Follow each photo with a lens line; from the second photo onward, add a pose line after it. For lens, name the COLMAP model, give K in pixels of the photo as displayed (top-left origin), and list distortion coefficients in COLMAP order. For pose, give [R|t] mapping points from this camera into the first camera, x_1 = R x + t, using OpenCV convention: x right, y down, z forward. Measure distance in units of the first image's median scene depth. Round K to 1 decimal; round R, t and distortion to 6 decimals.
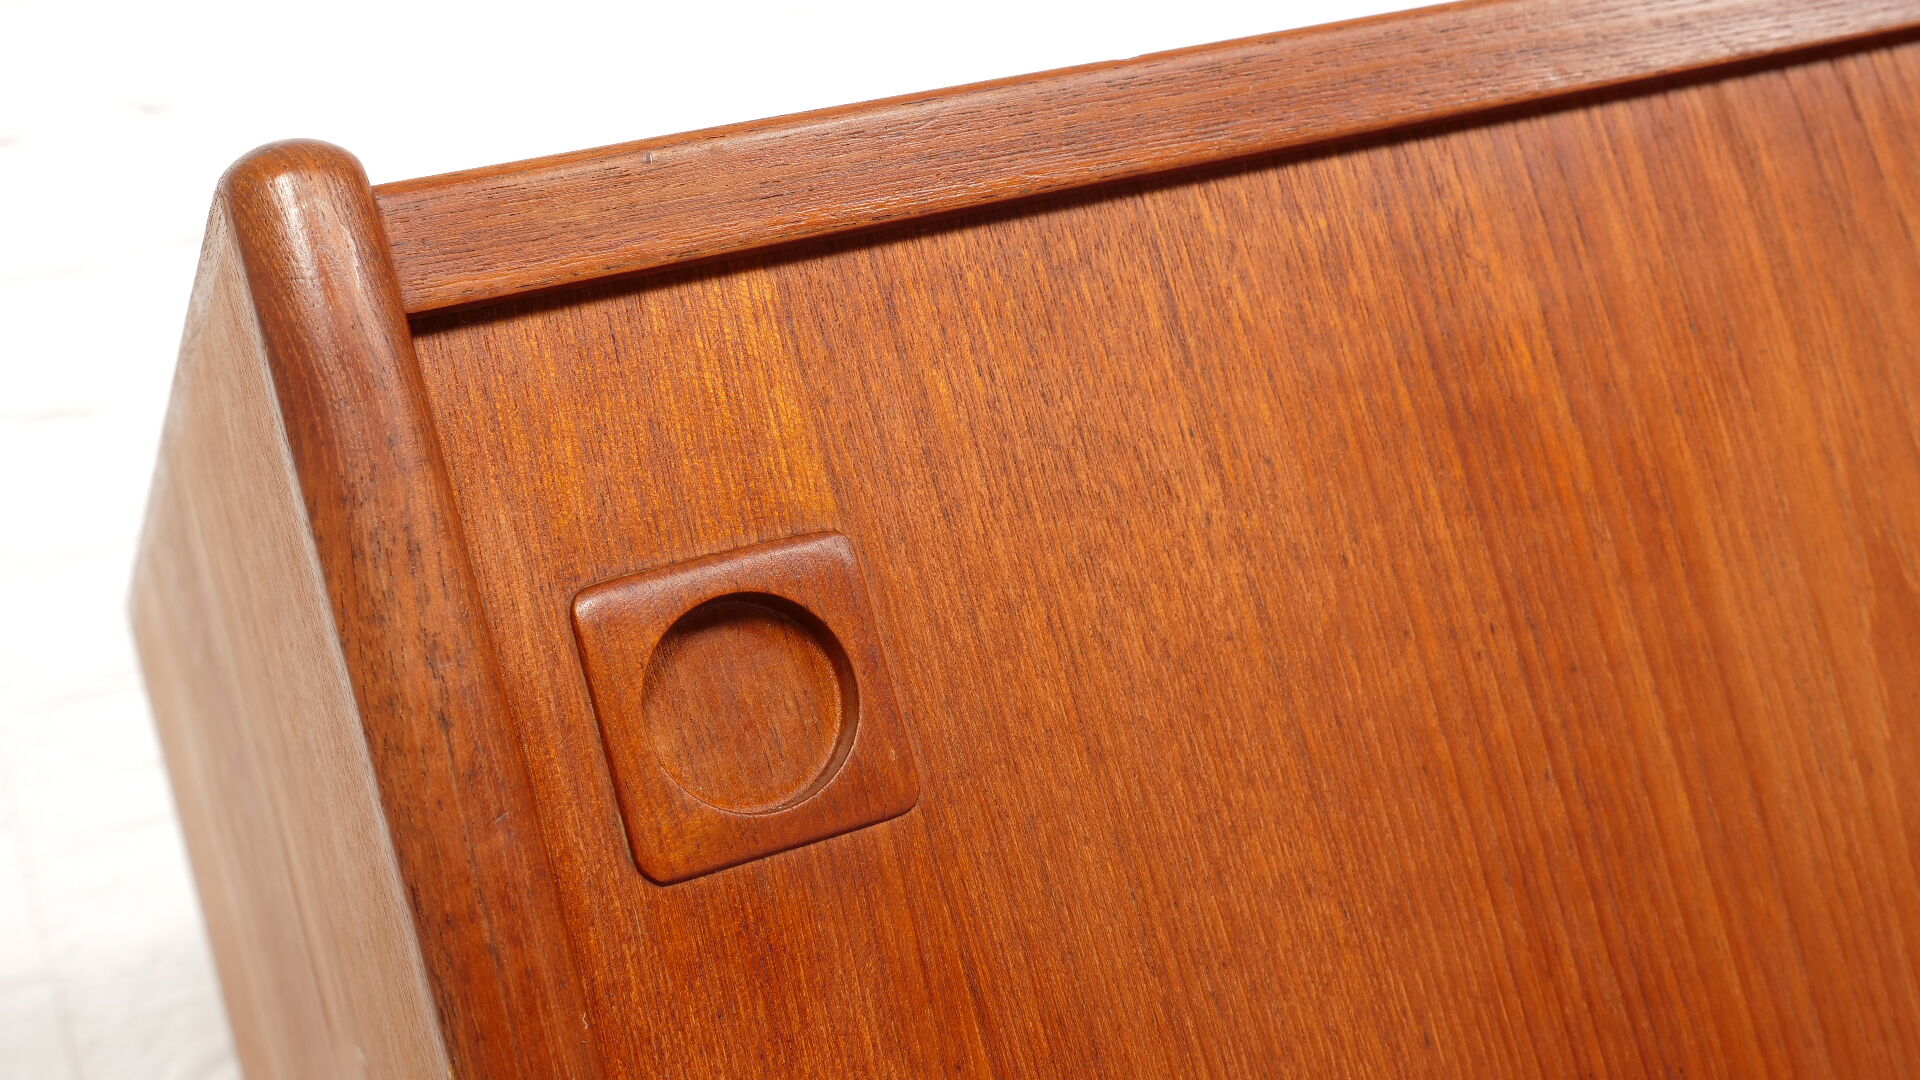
lens RADIAL K [[2475.7, 0, 961.1], [0, 2475.7, 538.4], [0, 0, 1]] dist [-0.018405, 0.000000]
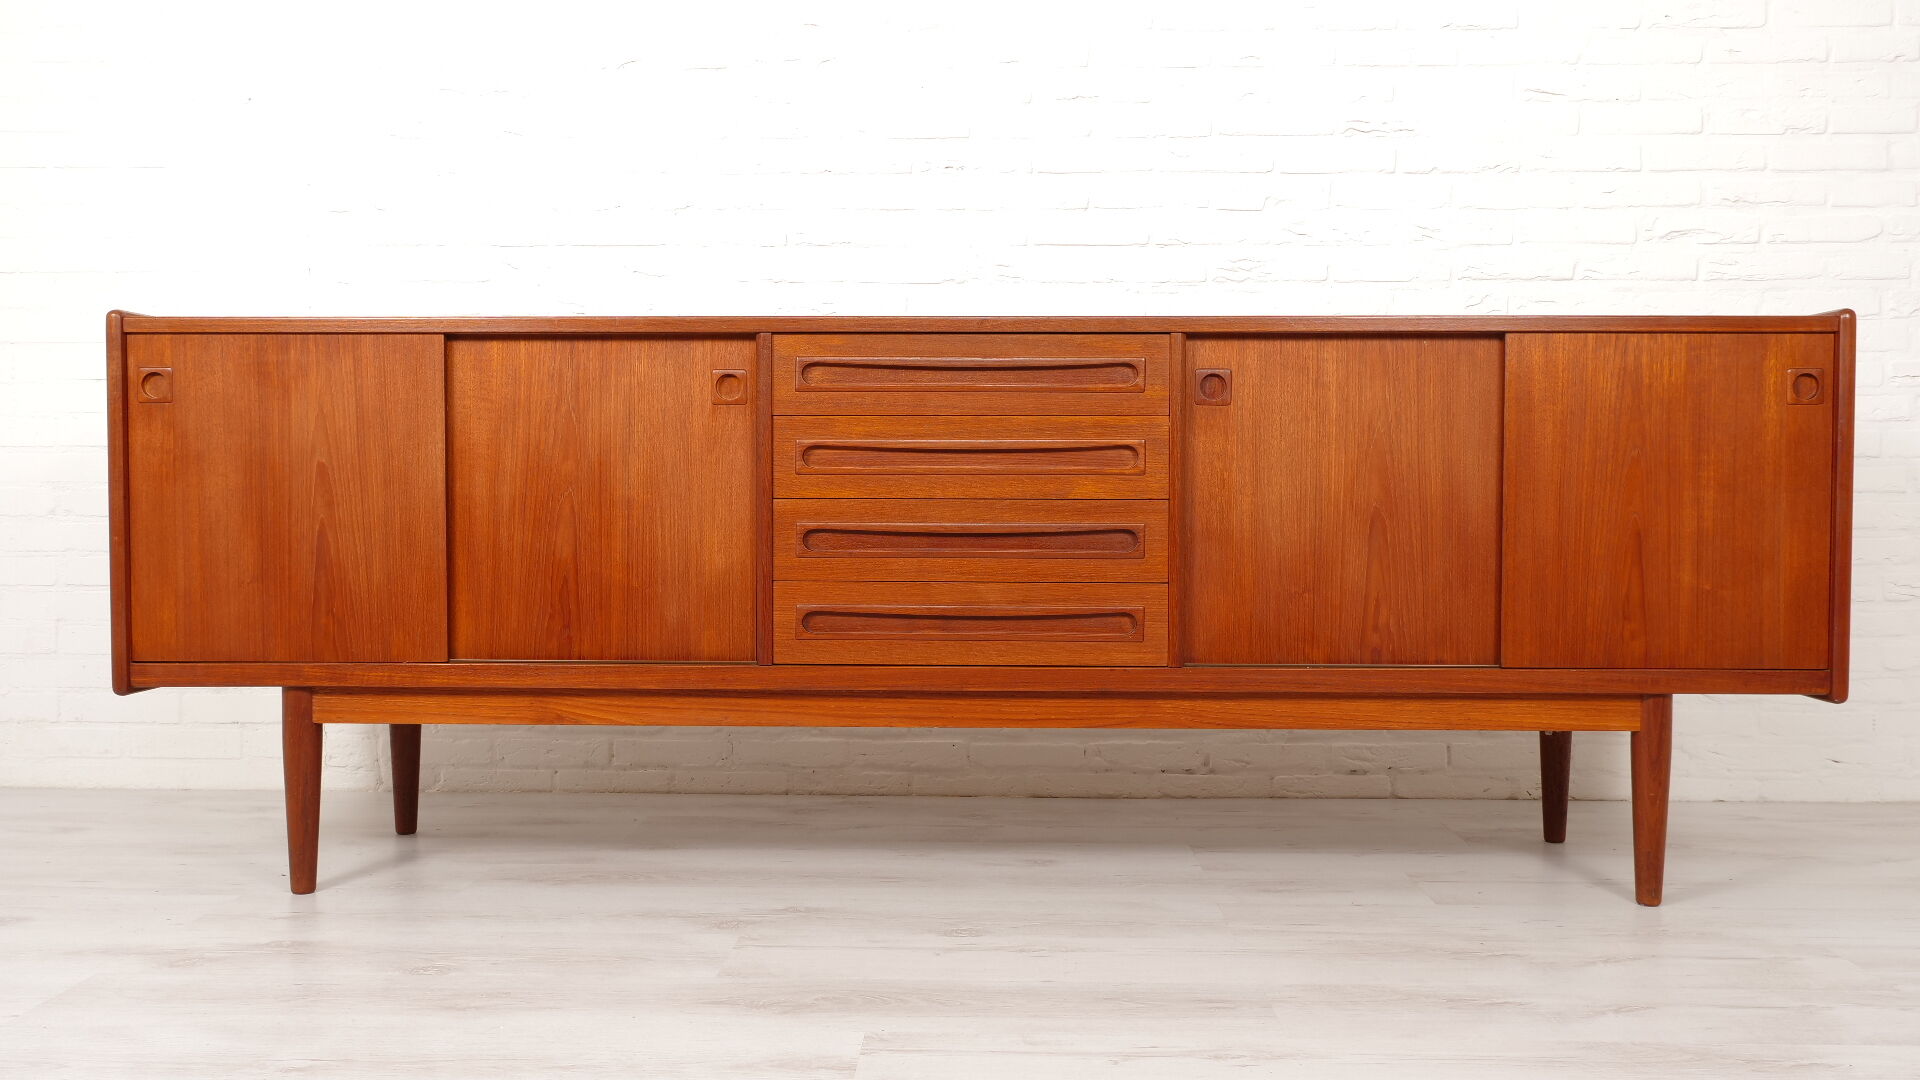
lens RADIAL K [[1677.3, 0, 962.6], [0, 1677.3, 541.0], [0, 0, 1]] dist [0.003496, 0.003662]
pose [[0.898112, 0.278885, -0.340027, 4.075755], [-0.220455, 0.954544, 0.200615, -1.074851], [0.380519, -0.105214, 0.918768, -2.975549]]
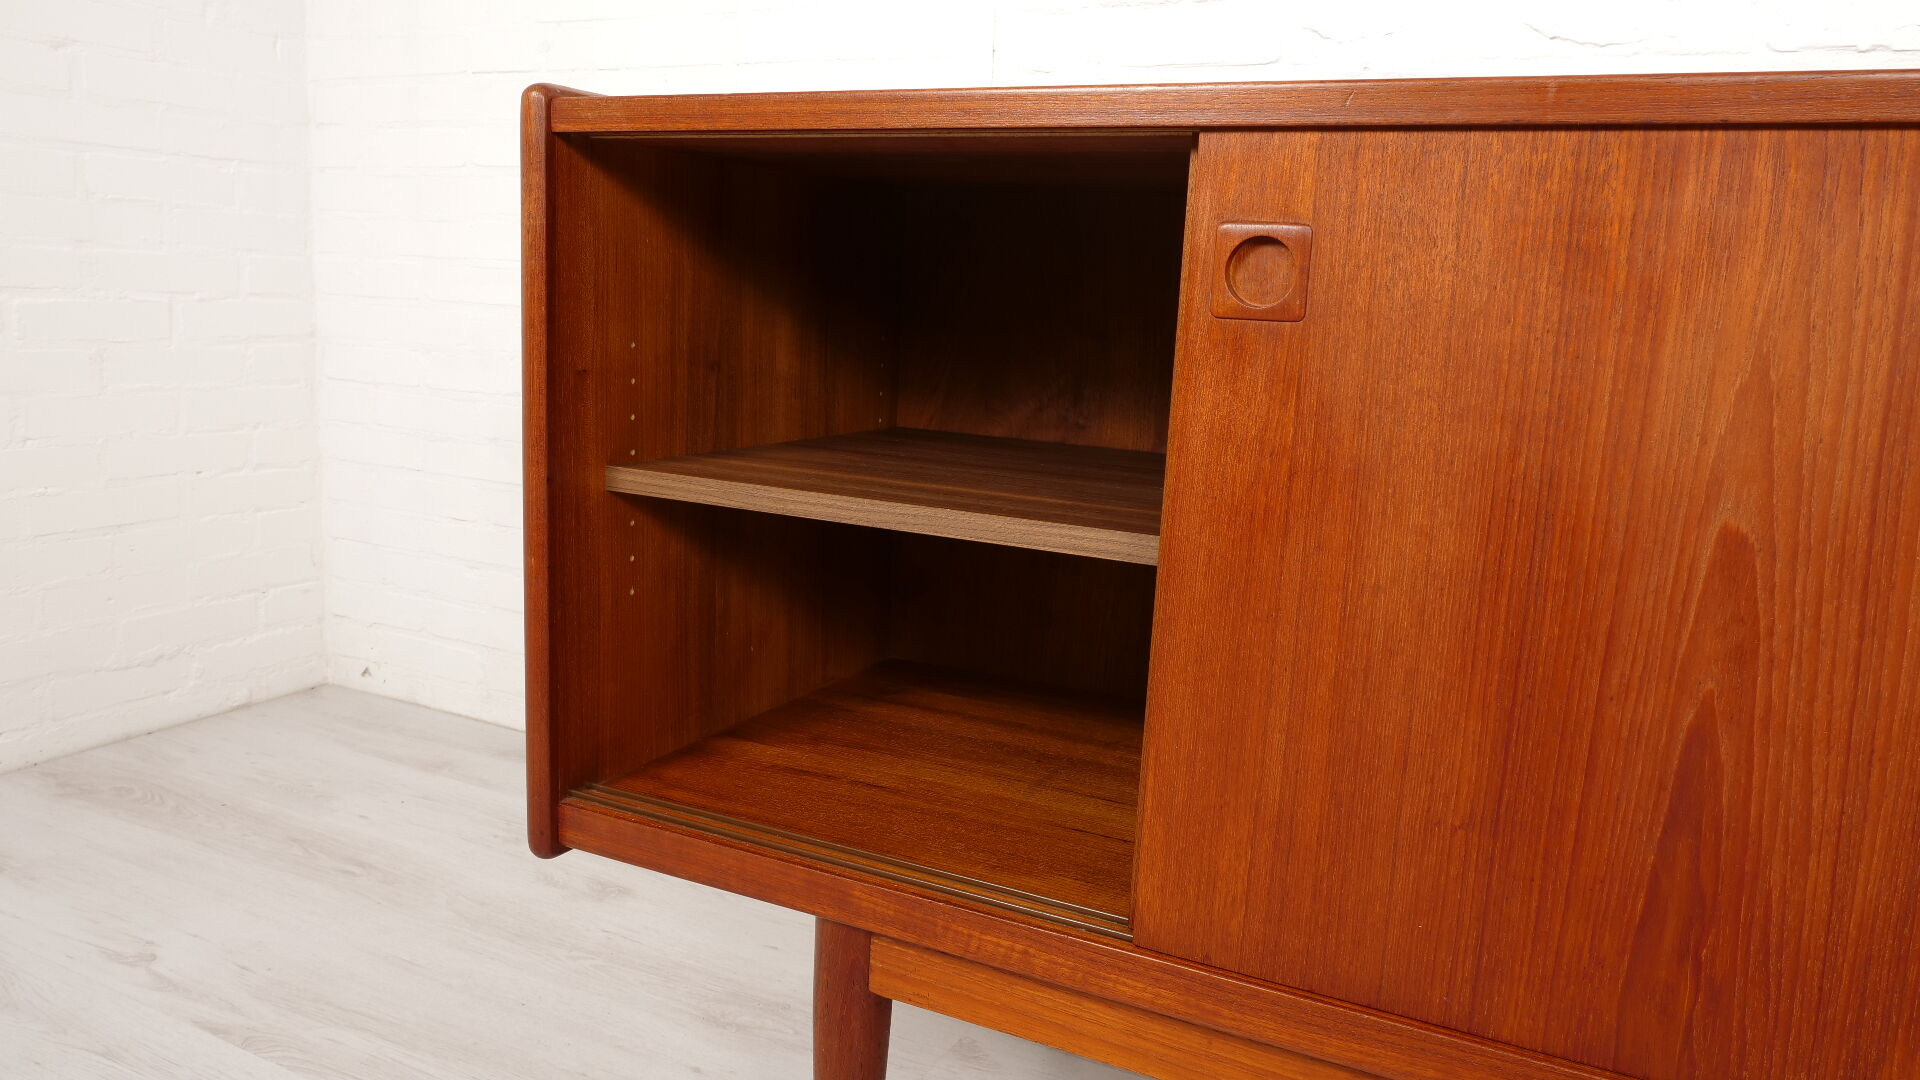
lens RADIAL K [[1383.9, 0, 954.5], [0, 1383.9, 545.3], [0, 0, 1]] dist [-0.021495, 0.002253]
pose [[0.643552, 0.423595, -0.637502, 0.841706], [-0.175083, 0.892284, 0.416144, -0.258535], [0.745109, -0.156195, 0.648395, -0.437075]]
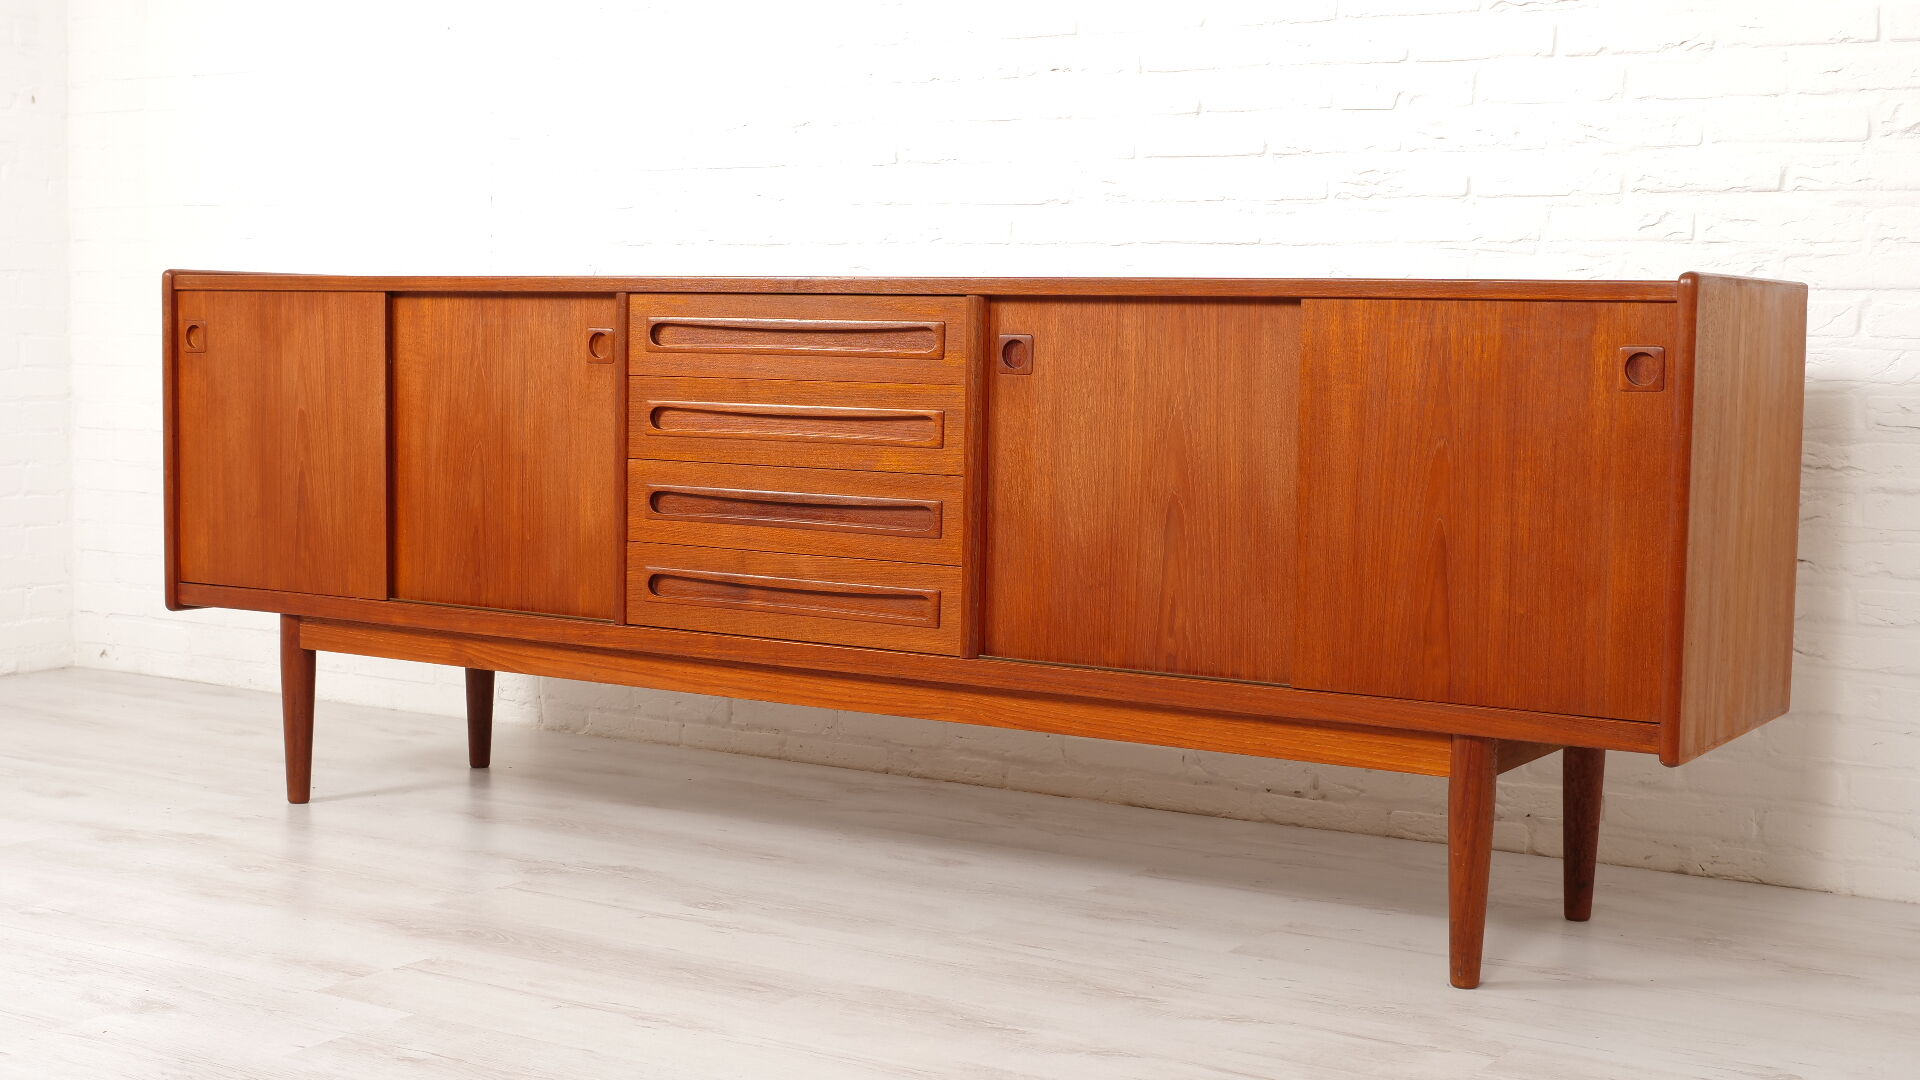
lens RADIAL K [[2475.7, 0, 979.1], [0, 2475.7, 543.1], [0, 0, 1]] dist [-0.018405, 0.000000]
pose [[0.601739, 0.336787, -0.724213, 8.014133], [-0.124281, 0.935186, 0.331634, -2.452213], [0.788964, -0.109551, 0.604594, -2.211349]]
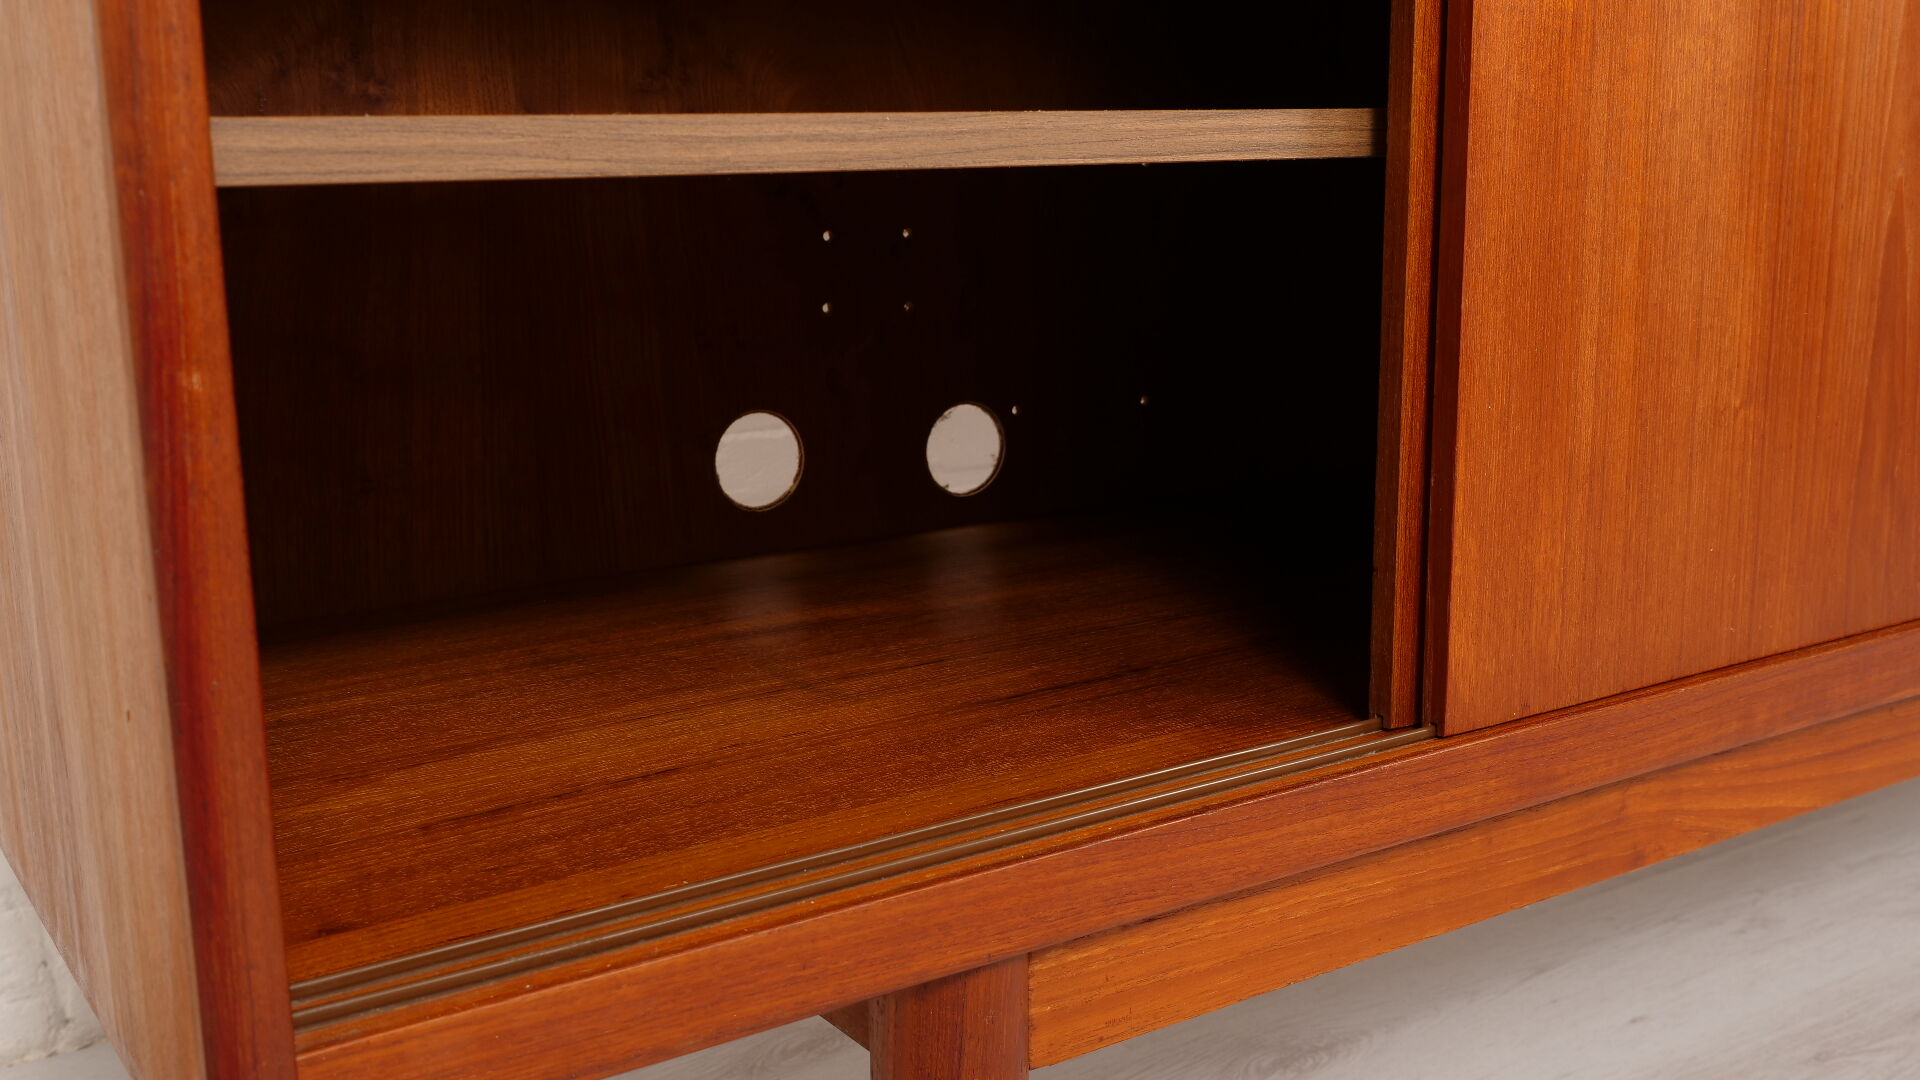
lens RADIAL K [[1961.4, 0, 950.8], [0, 1961.4, 539.4], [0, 0, 1]] dist [-0.011537, 0.000000]
pose [[0.942858, 0.202953, 0.264252, -0.790740], [-0.260294, 0.943752, 0.203908, 0.521340], [-0.208004, -0.261039, 0.942652, -0.609714]]
